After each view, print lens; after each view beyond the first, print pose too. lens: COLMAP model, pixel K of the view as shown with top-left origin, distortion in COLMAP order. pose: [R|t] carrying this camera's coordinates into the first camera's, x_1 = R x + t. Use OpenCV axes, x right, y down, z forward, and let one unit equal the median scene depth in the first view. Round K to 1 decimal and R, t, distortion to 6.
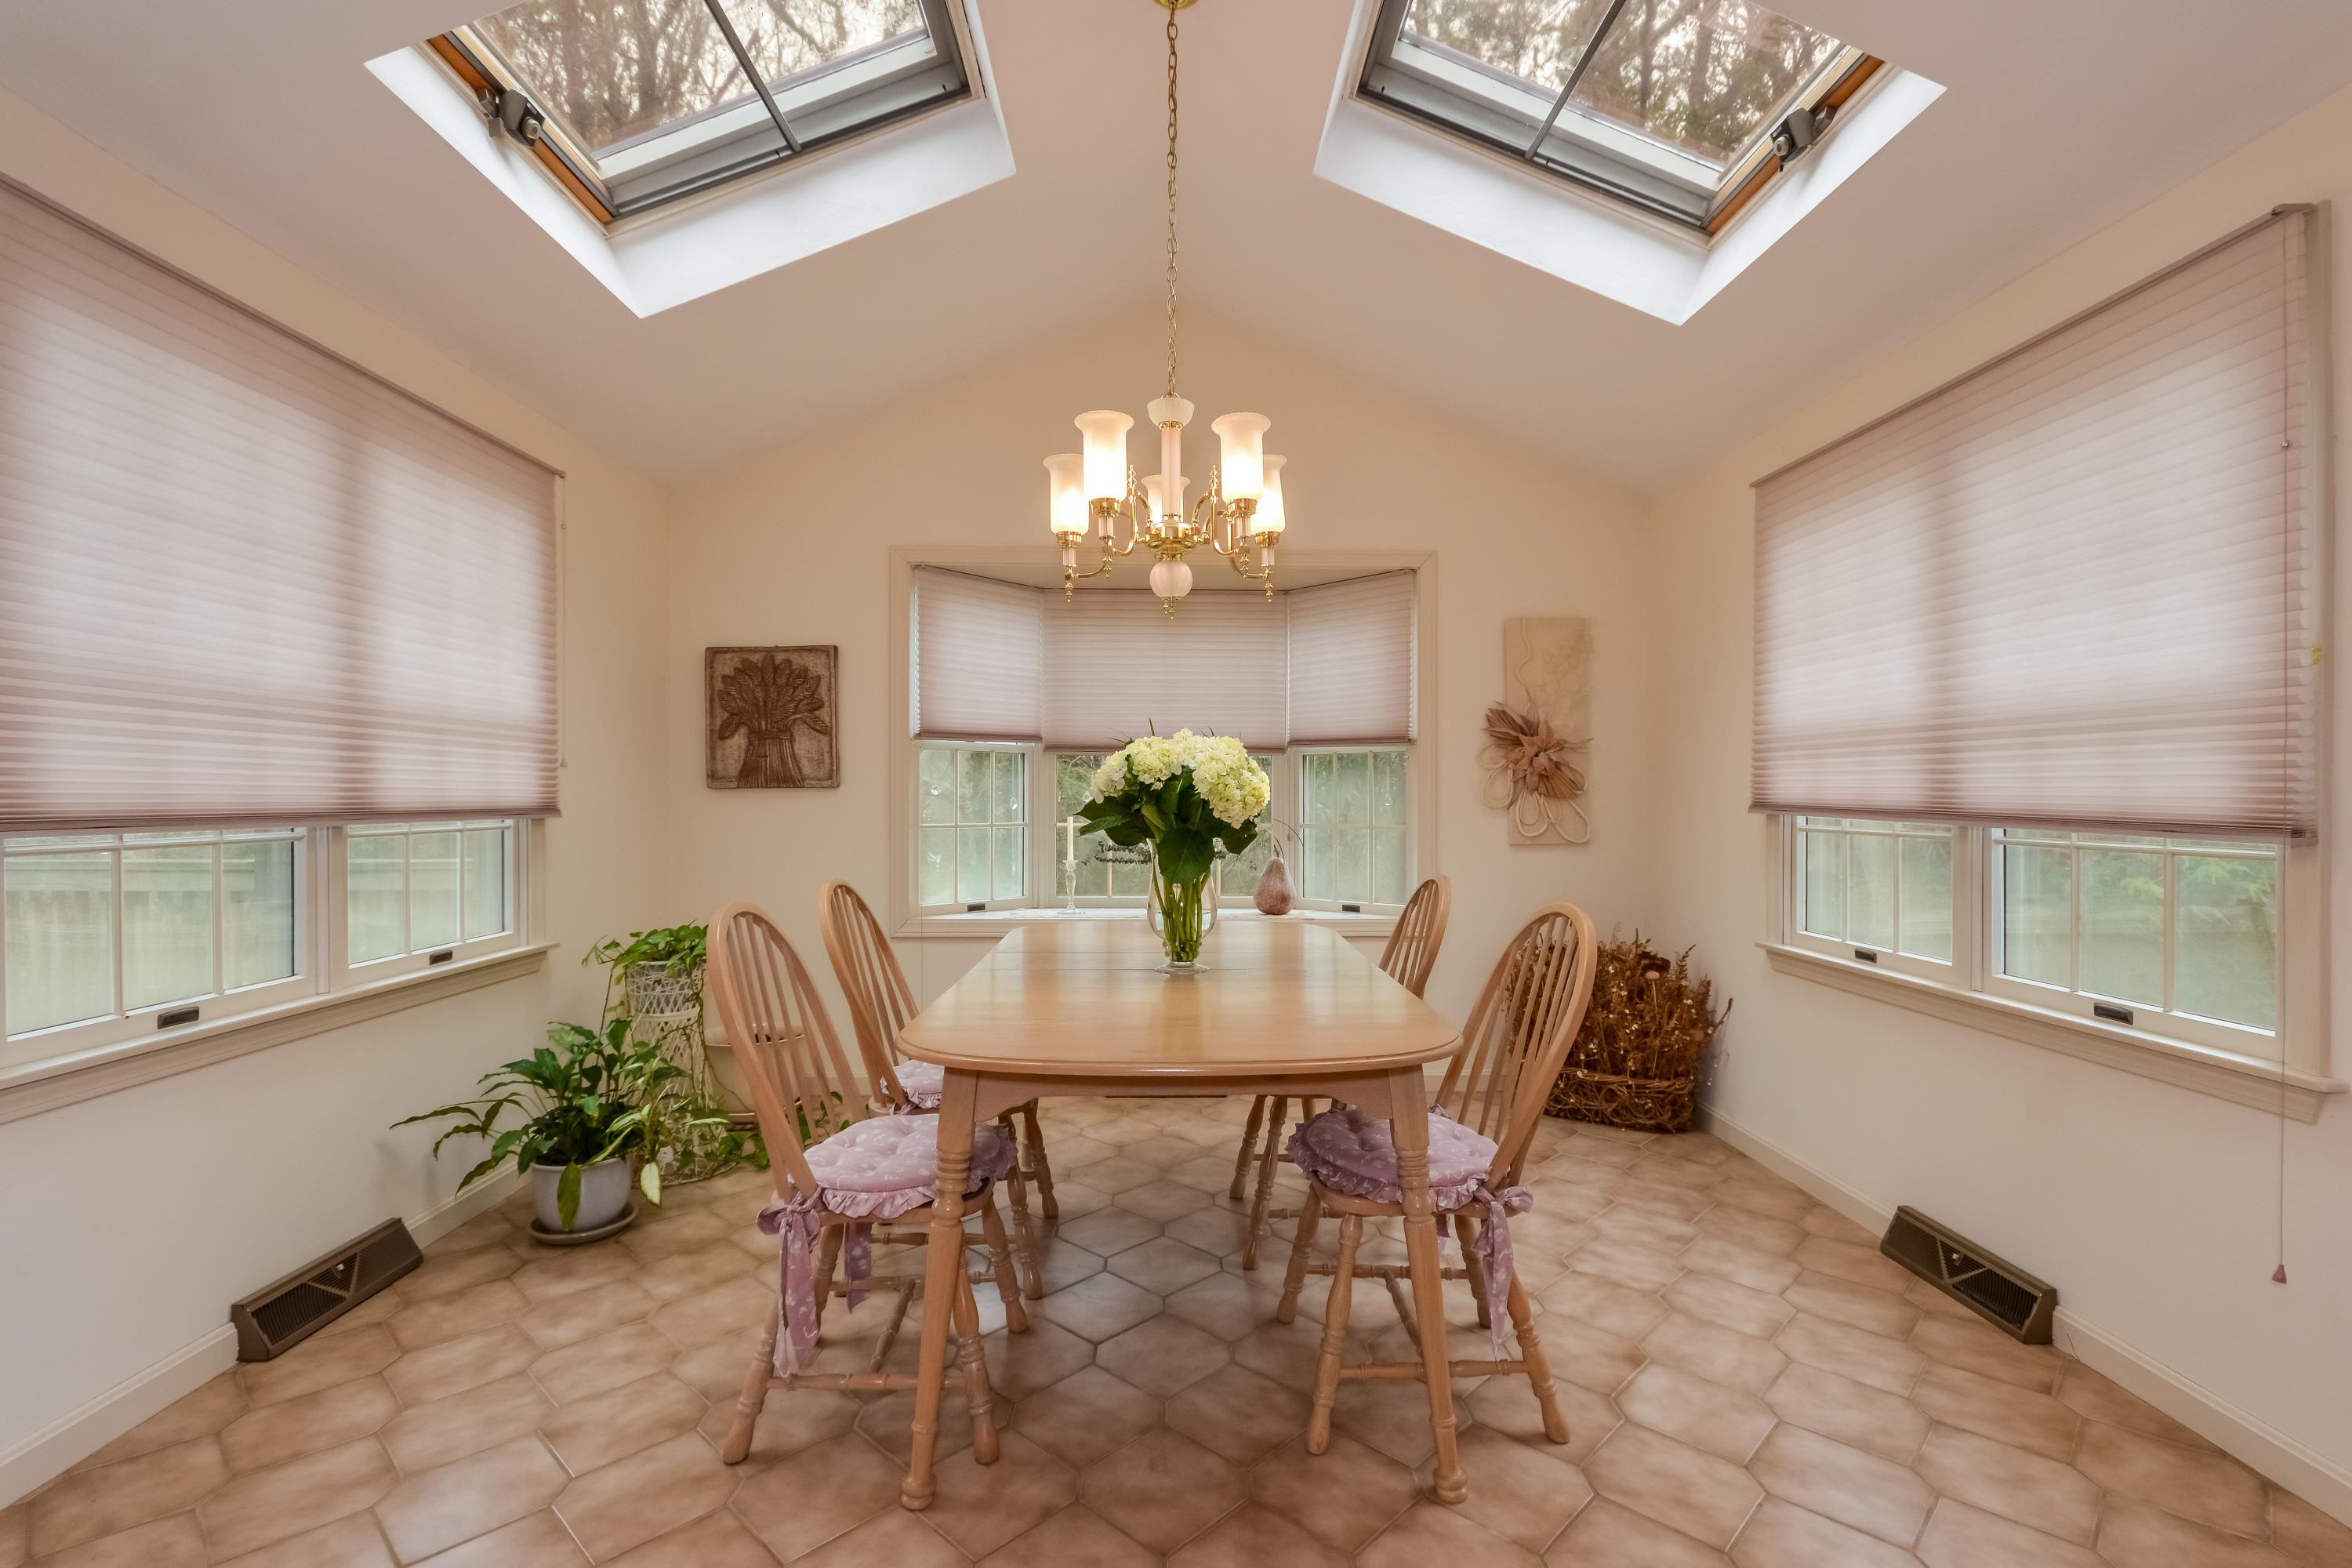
lens RADIAL K [[1137.8, 0, 1195.4], [0, 1137.8, 801.9], [0, 0, 1]] dist [0.001328, -0.004133]
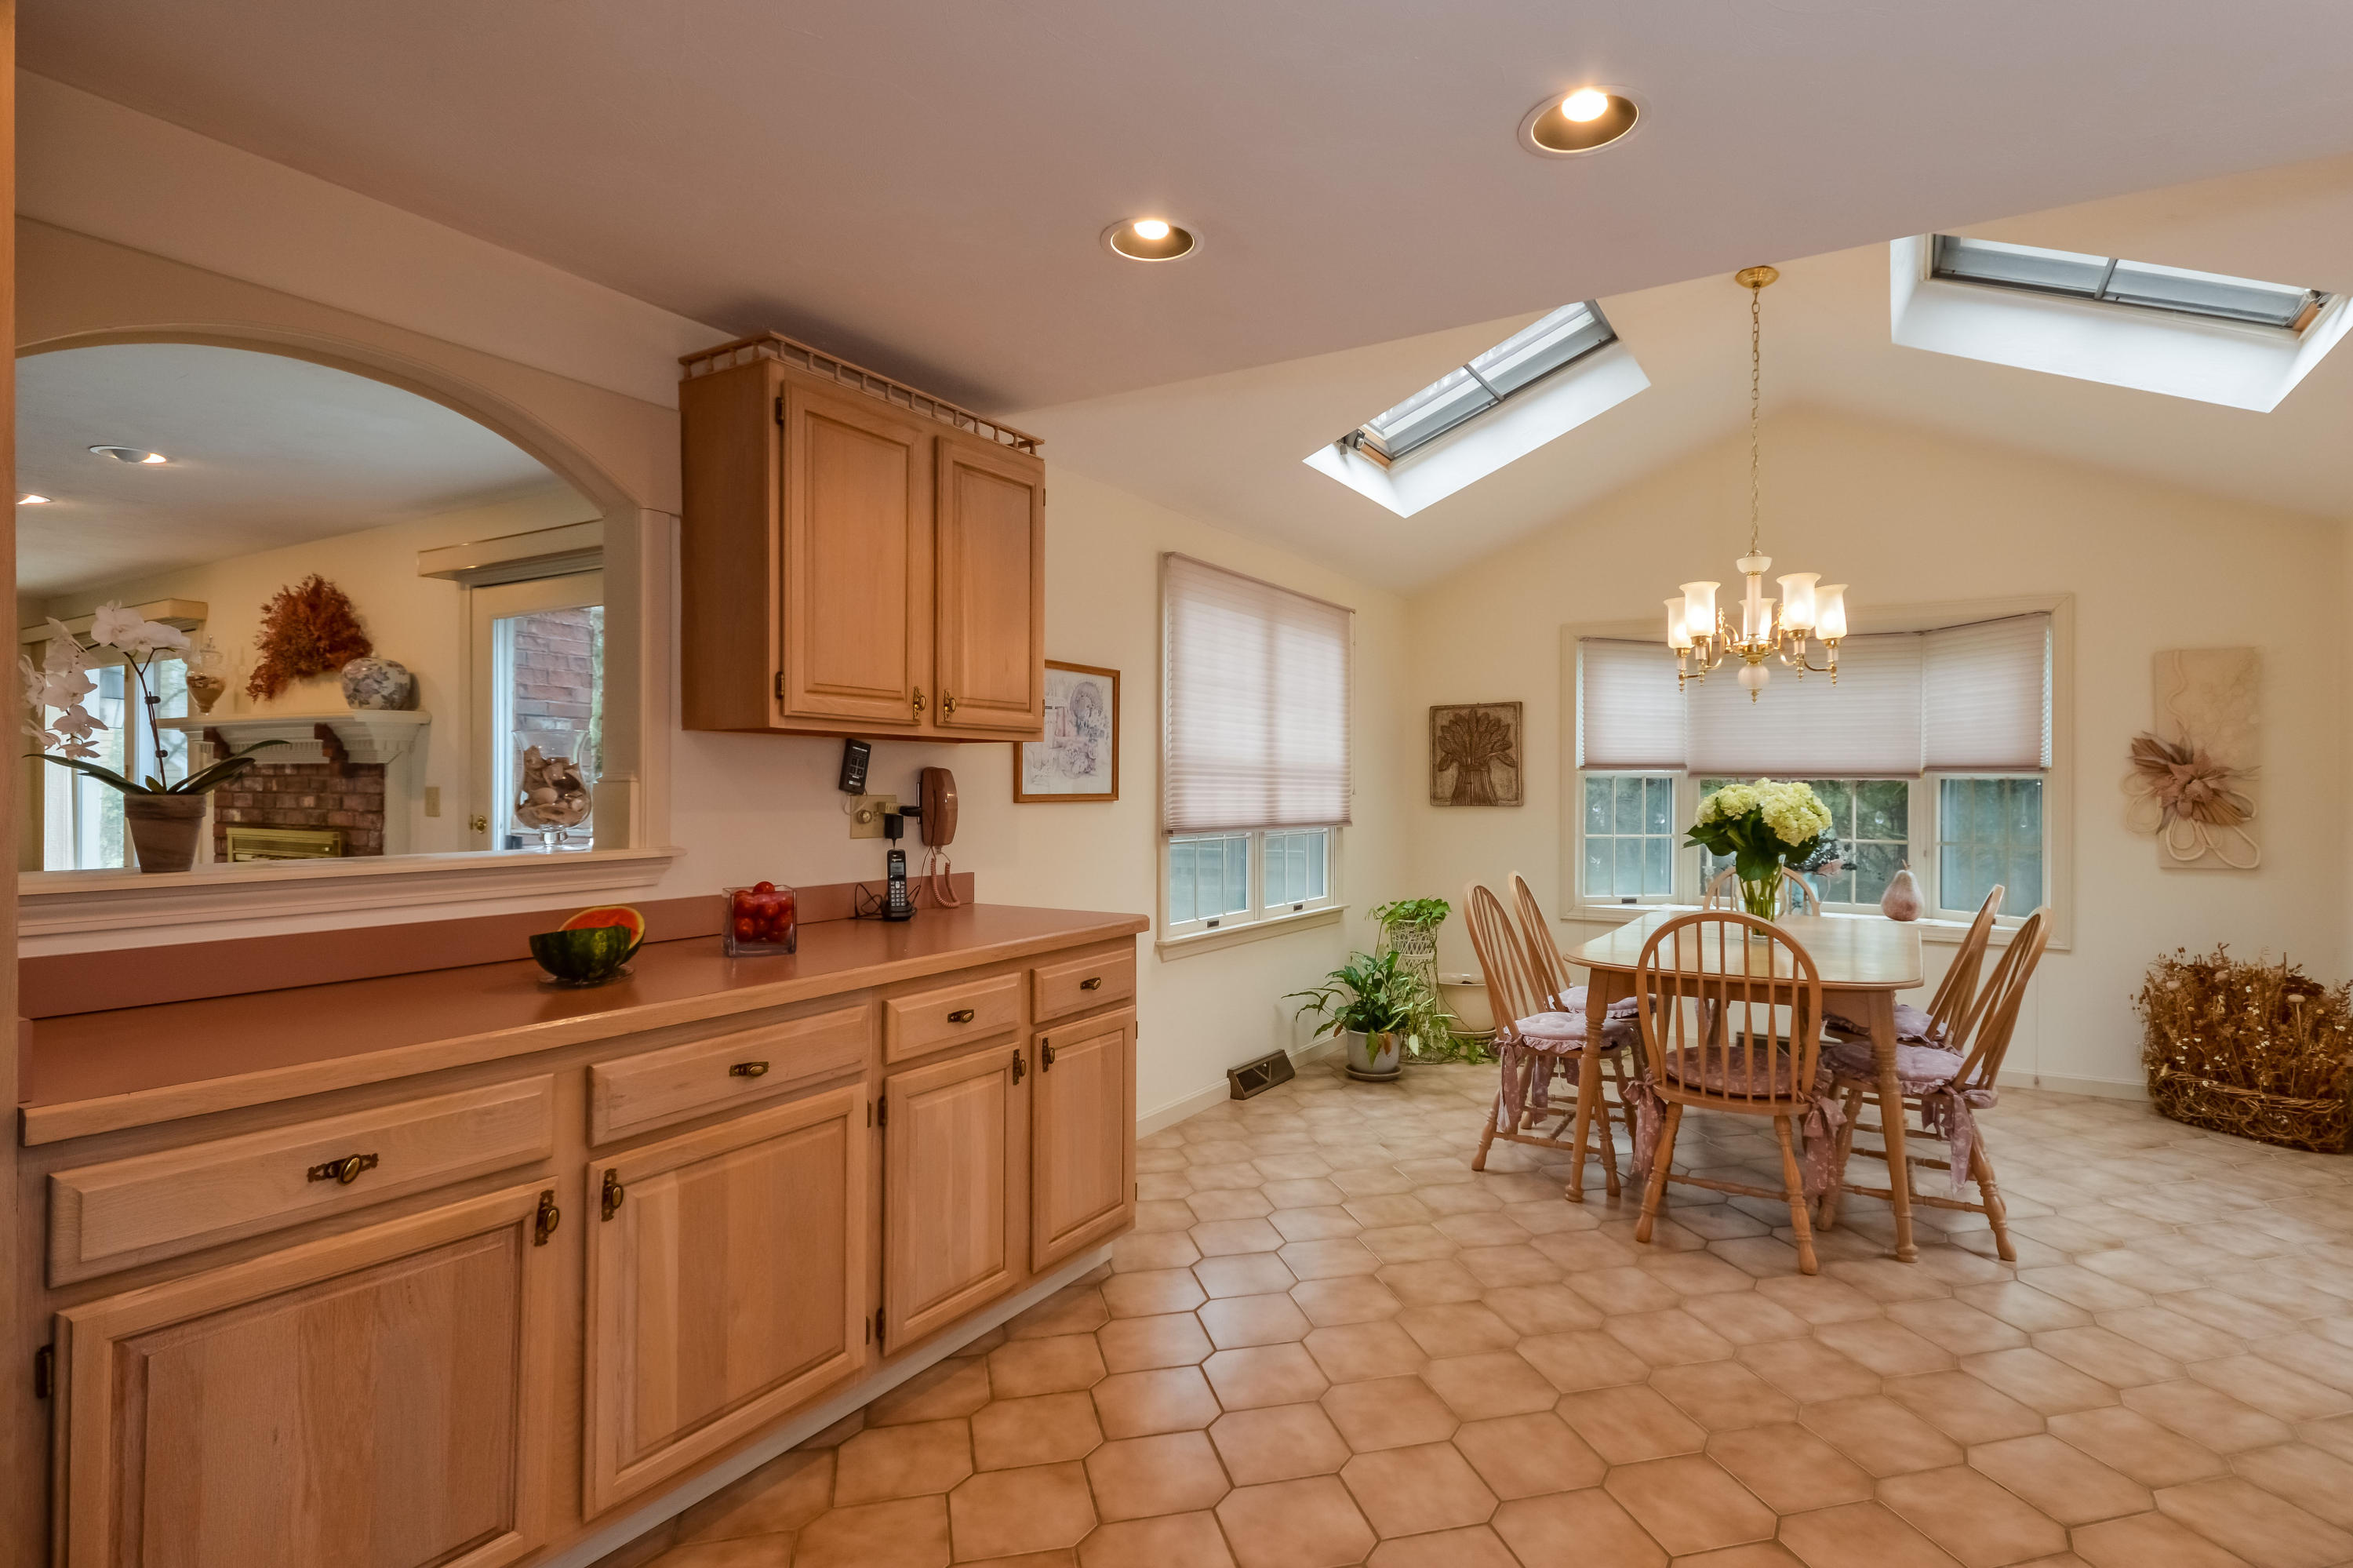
lens RADIAL K [[1186.6, 0, 1202.1], [0, 1186.6, 785.0], [0, 0, 1]] dist [-0.001840, 0.005447]
pose [[0.849823, 0.002496, -0.527062, 0.154175], [-0.010427, 0.999873, -0.012077, -0.024244], [0.526964, 0.015759, 0.849741, -0.578855]]
